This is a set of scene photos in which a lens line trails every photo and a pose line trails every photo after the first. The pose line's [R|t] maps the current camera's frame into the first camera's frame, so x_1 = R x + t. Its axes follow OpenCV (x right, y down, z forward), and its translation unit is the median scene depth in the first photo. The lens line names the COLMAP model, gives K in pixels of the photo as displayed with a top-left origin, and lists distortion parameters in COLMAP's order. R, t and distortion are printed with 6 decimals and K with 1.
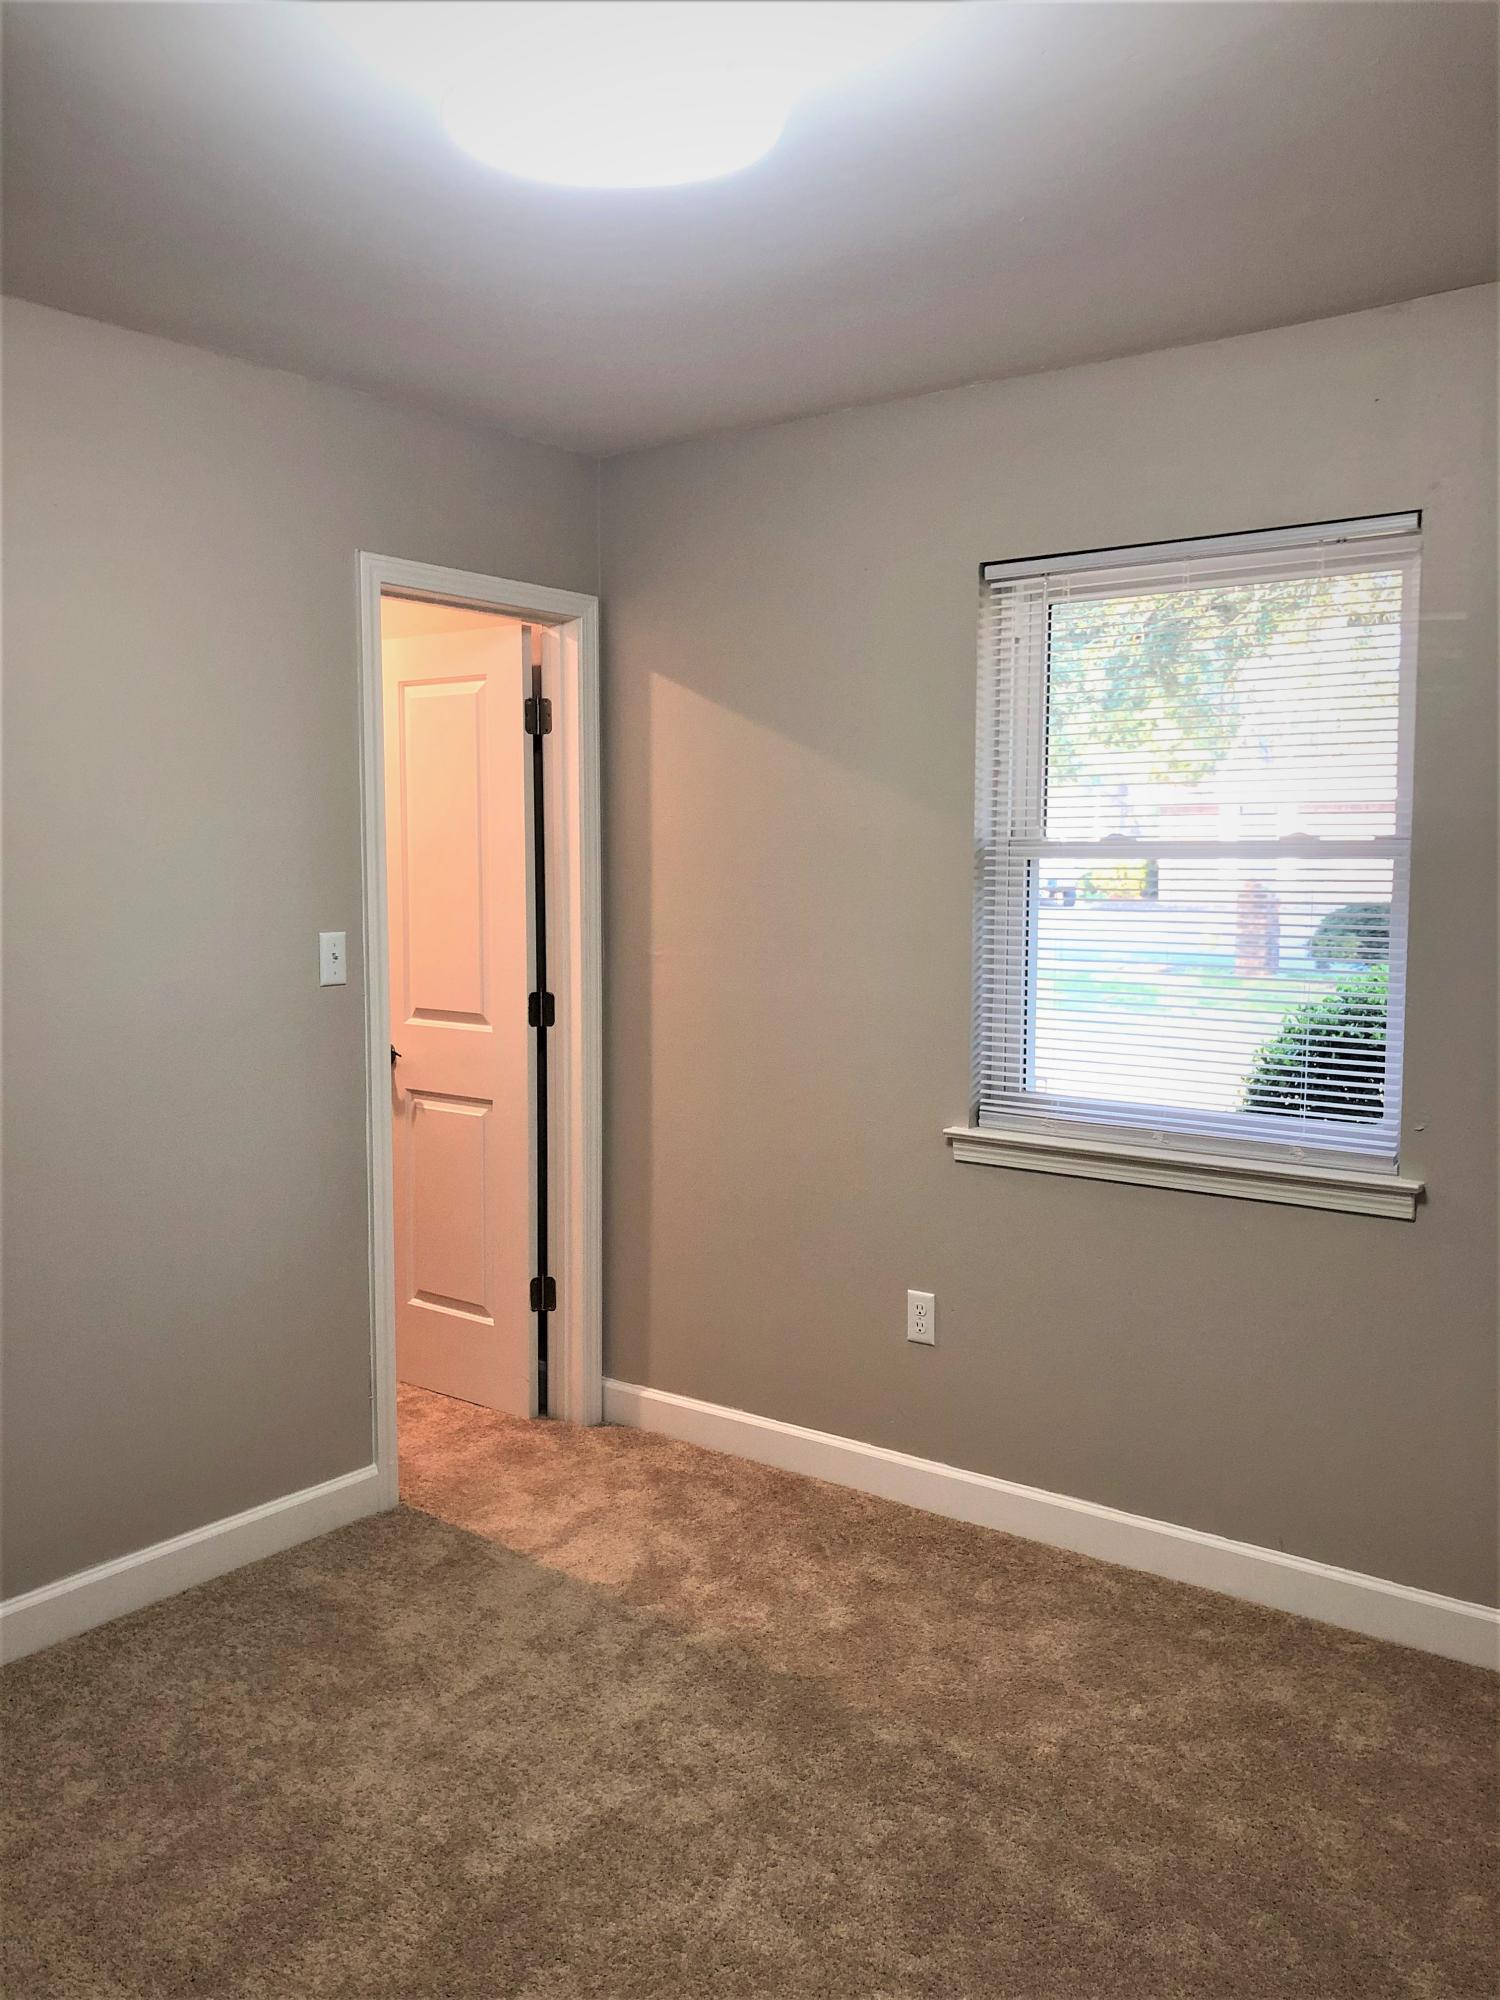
lens RADIAL K [[1634.4, 0, 744.6], [0, 1634.4, 1005.5], [0, 0, 1]] dist [0.053387, -0.076902]
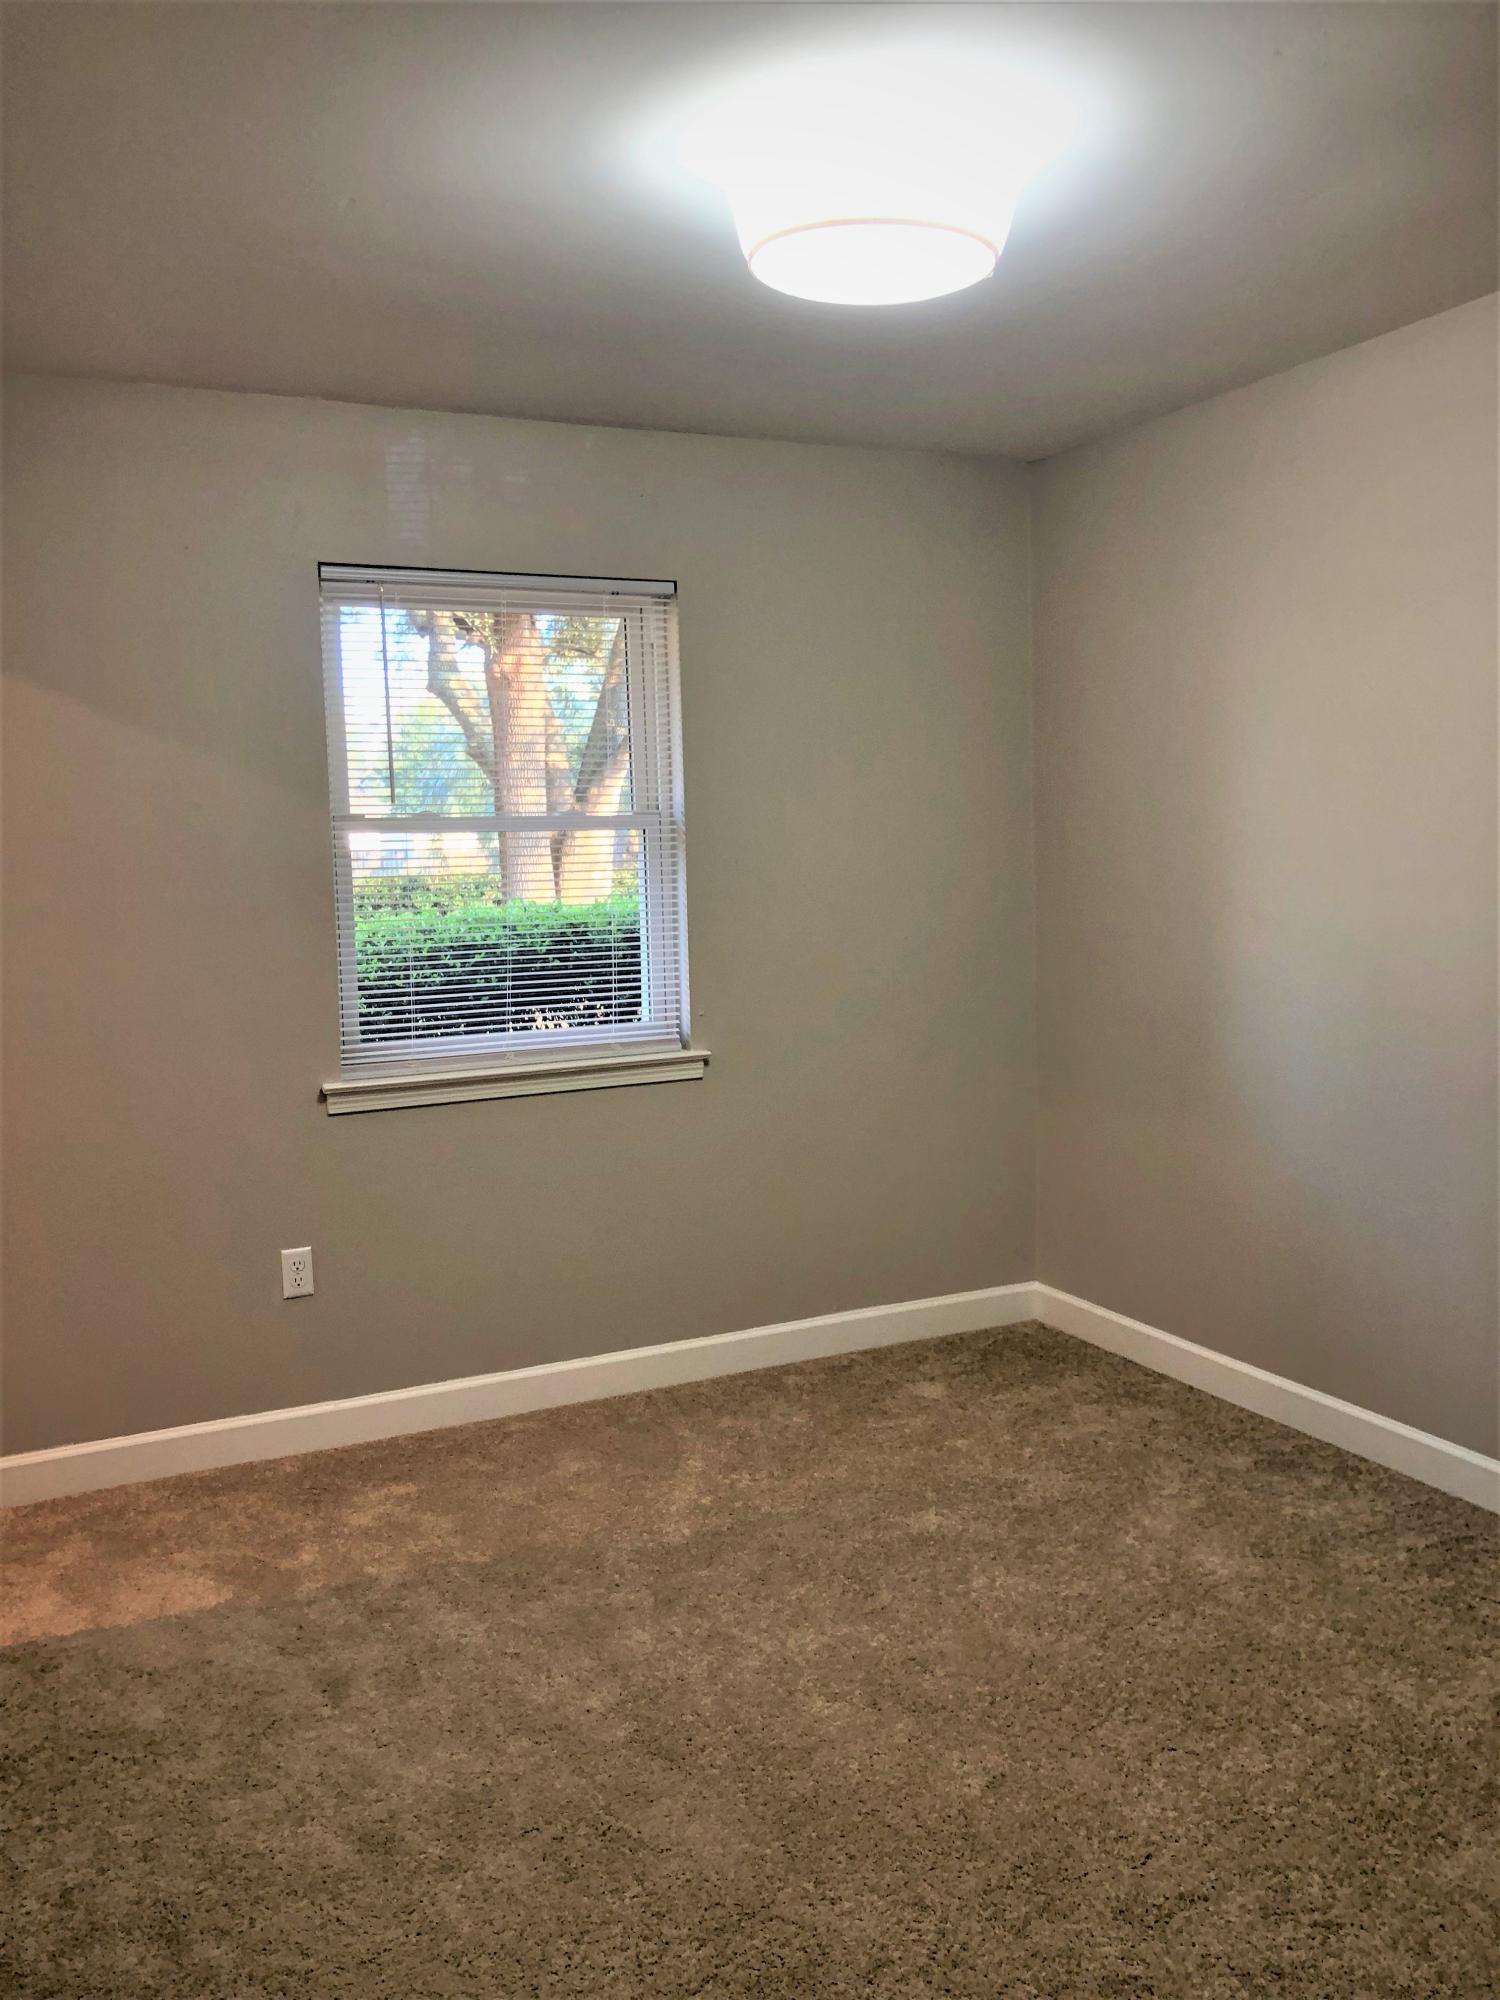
lens RADIAL K [[1634.4, 0, 740.9], [0, 1634.4, 994.1], [0, 0, 1]] dist [0.053387, -0.076902]
pose [[0.467067, -0.097198, 0.878863, -0.729783], [0.110314, 0.992580, 0.051148, -0.009629], [-0.877314, 0.073061, 0.474324, 0.261948]]
